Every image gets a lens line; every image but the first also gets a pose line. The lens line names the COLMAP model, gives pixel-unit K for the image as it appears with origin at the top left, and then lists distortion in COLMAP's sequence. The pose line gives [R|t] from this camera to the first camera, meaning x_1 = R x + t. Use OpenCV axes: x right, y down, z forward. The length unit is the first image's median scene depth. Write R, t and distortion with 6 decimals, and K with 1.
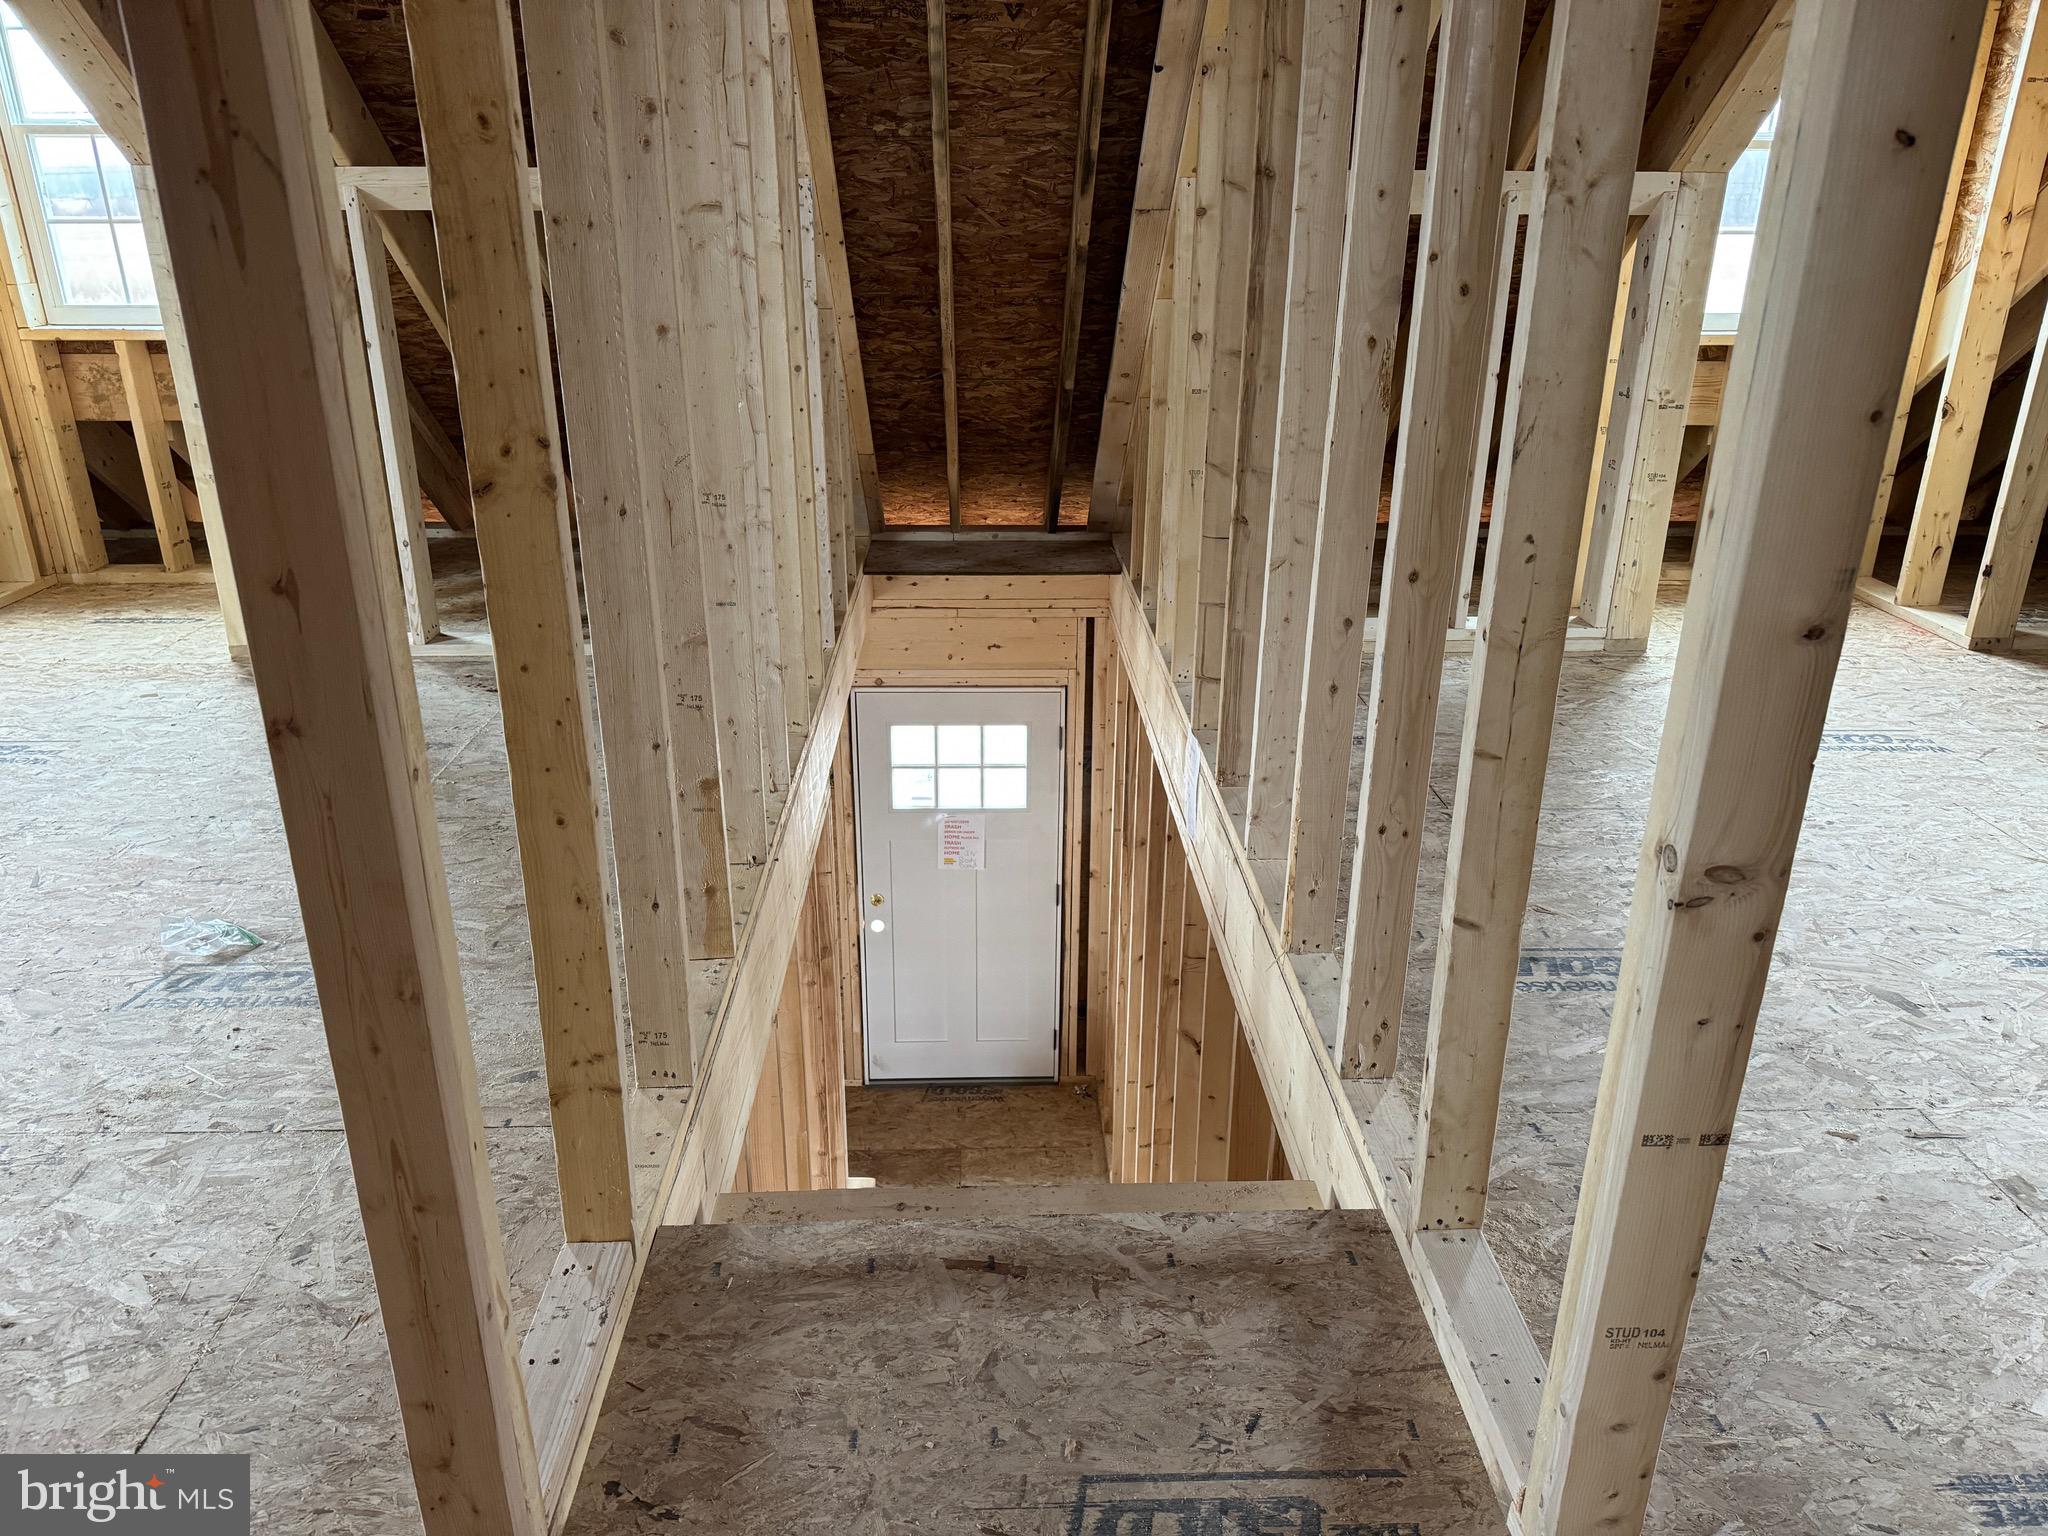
lens RADIAL K [[1422.9, 0, 1025.6], [0, 1422.9, 785.1], [0, 0, 1]] dist [0.062577, -0.081754]
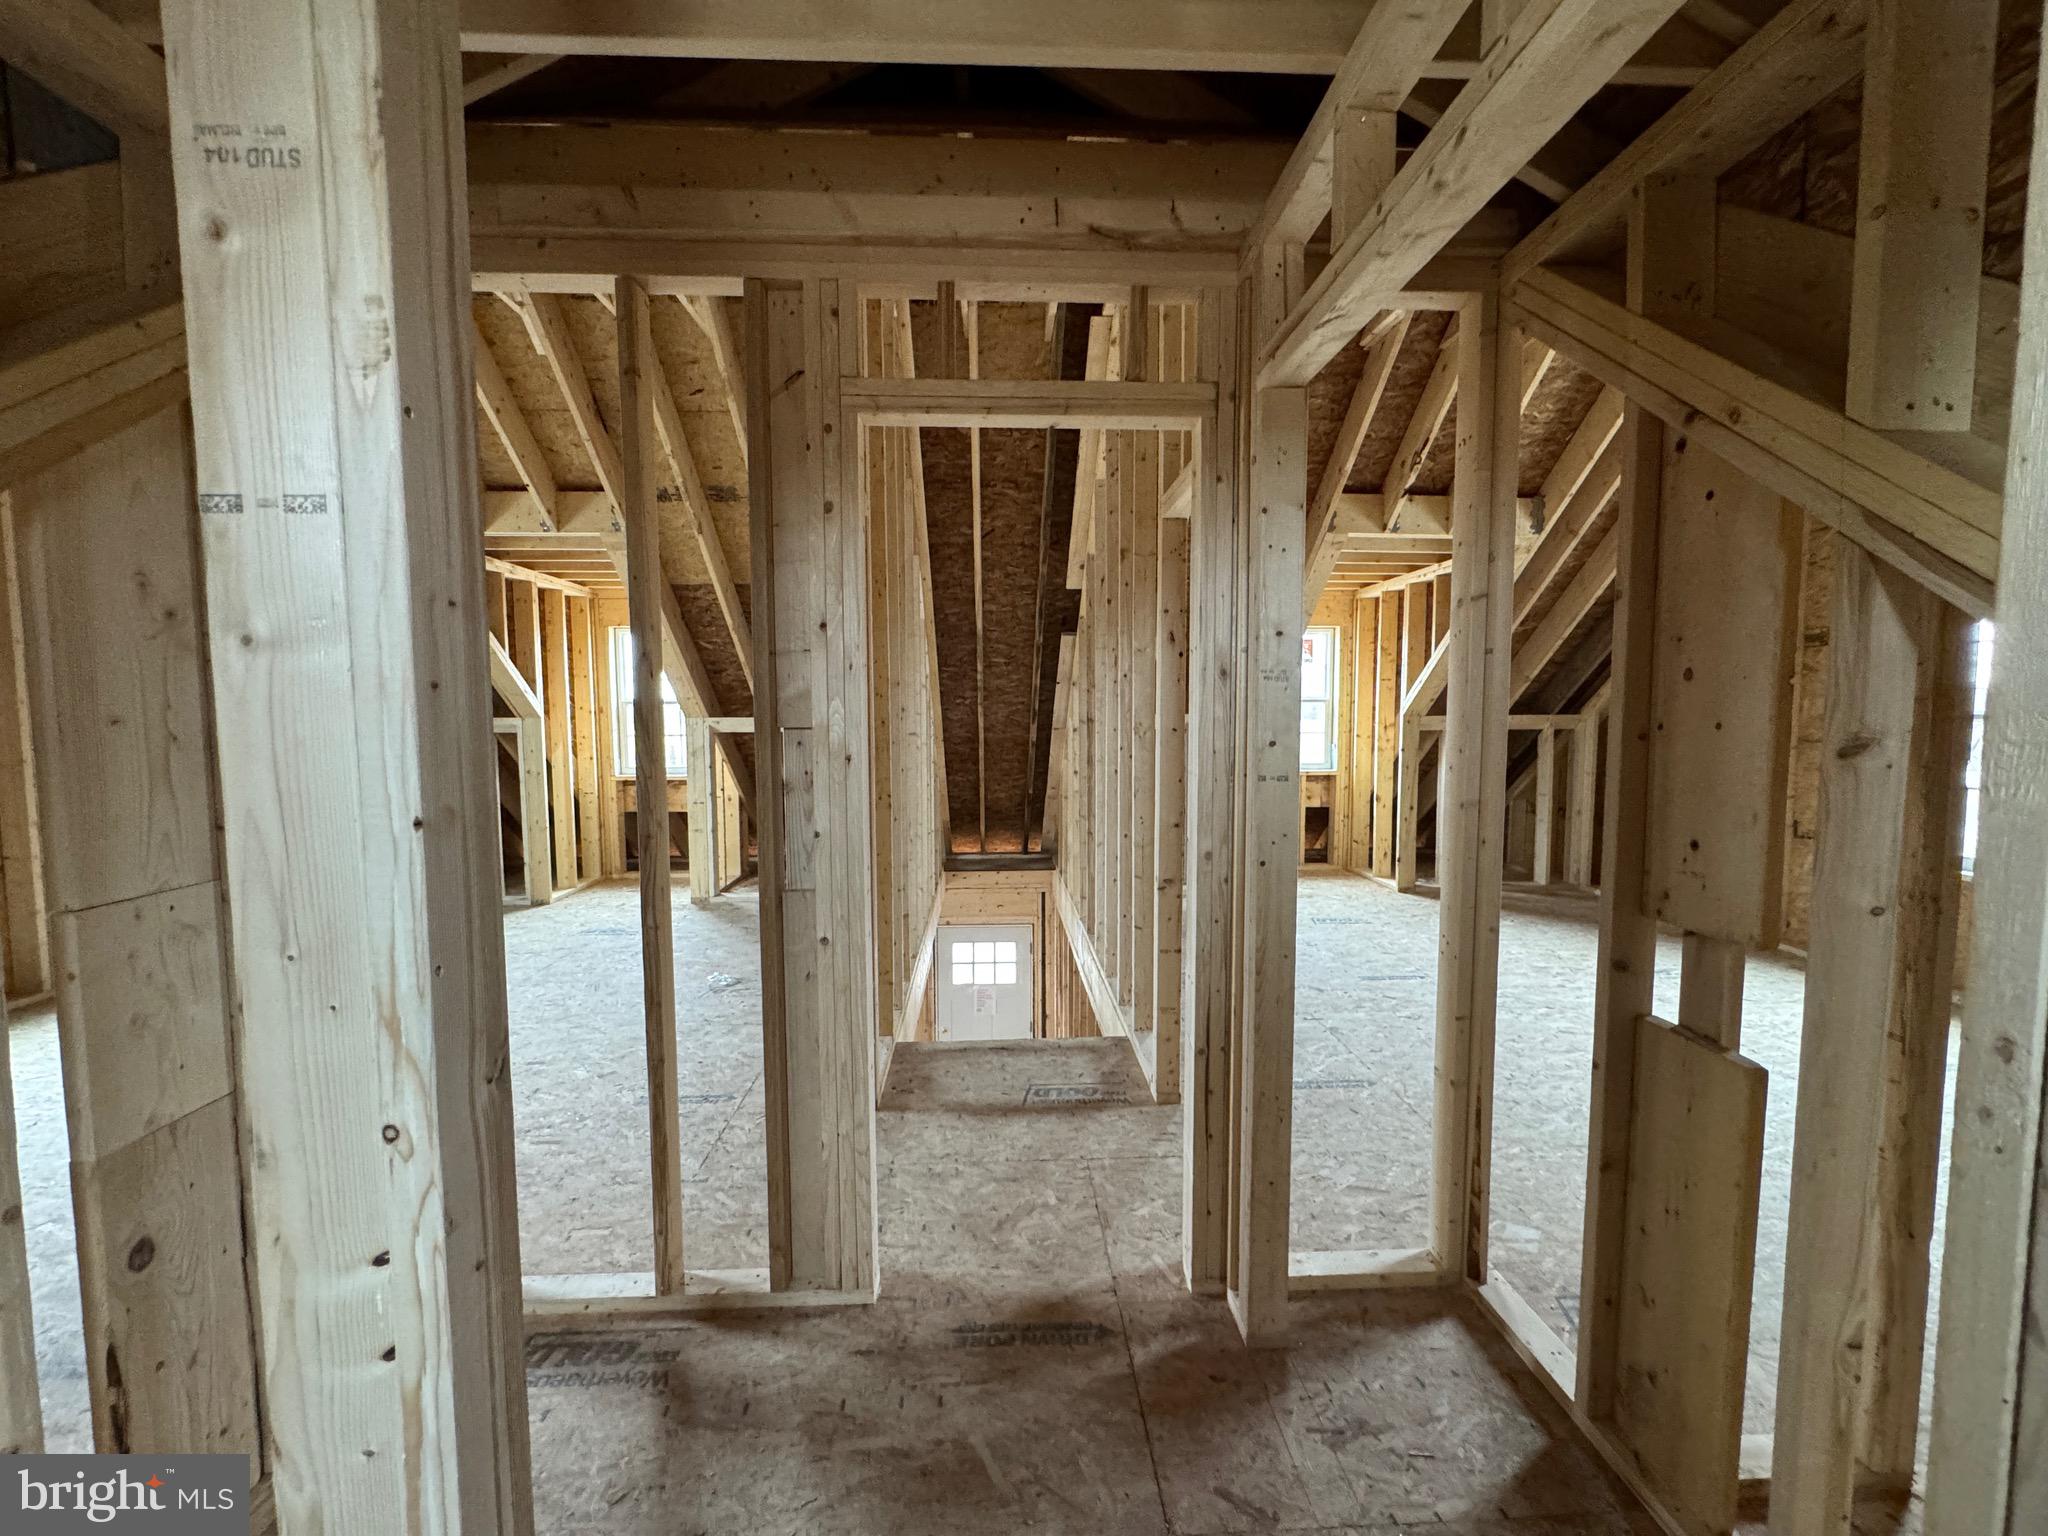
lens RADIAL K [[841.3, 0, 1024.0], [0, 841.3, 768.0], [0, 0, 1]] dist [-0.000986, -0.000289]
pose [[0.999884, -0.010974, 0.010599, 0.004227], [0.013732, 0.950025, -0.311870, 0.138717], [-0.006647, 0.311979, 0.950066, -0.409653]]
